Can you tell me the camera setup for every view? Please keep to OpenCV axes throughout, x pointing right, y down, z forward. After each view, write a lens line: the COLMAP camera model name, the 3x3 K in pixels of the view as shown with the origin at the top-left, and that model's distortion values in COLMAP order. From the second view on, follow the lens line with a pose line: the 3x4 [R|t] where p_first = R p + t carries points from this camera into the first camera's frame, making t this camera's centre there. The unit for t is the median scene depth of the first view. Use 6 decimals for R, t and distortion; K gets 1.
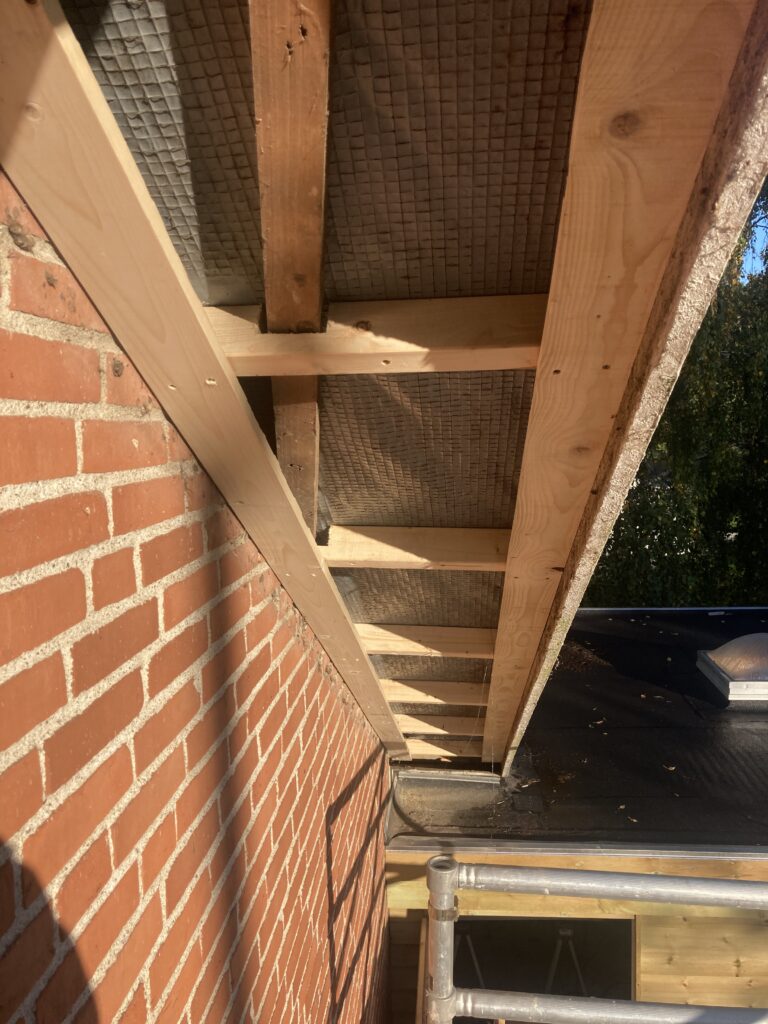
lens RADIAL K [[830.2, 0, 379.9], [0, 830.2, 479.6], [0, 0, 1]] dist [0.037308, -0.118423]
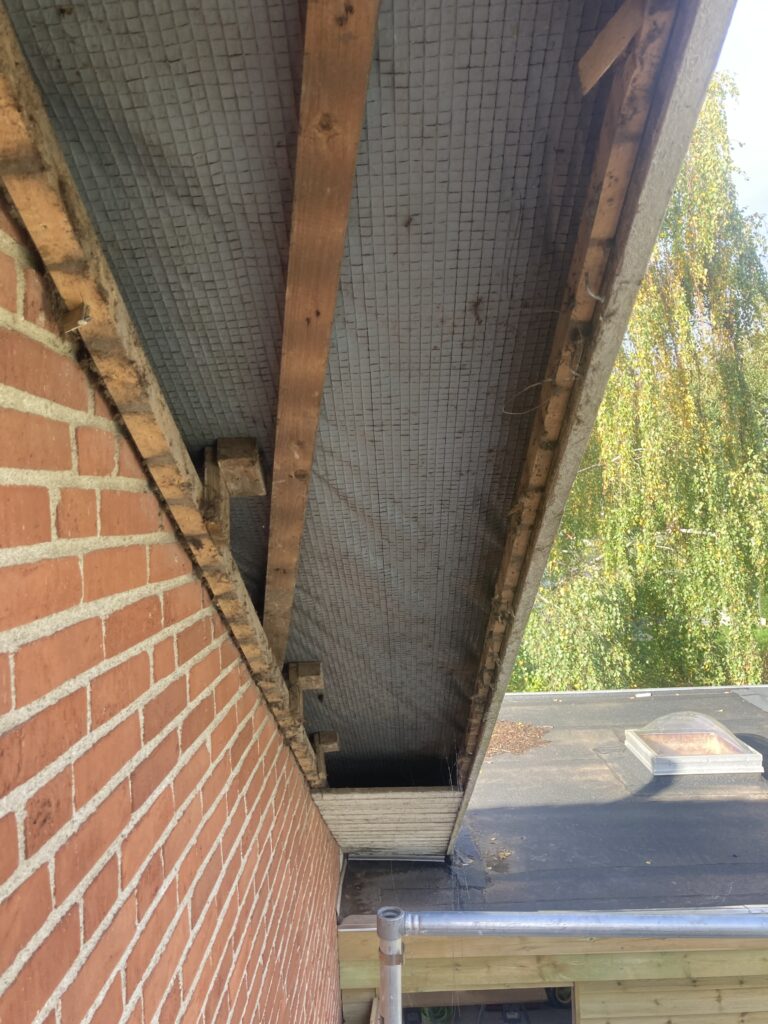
lens RADIAL K [[830.2, 0, 379.9], [0, 830.2, 479.6], [0, 0, 1]] dist [0.037308, -0.118423]
pose [[0.996949, -0.008374, 0.077603, -0.065596], [0.016740, 0.994032, -0.107799, -0.020283], [-0.076237, 0.108769, 0.991139, -0.397488]]
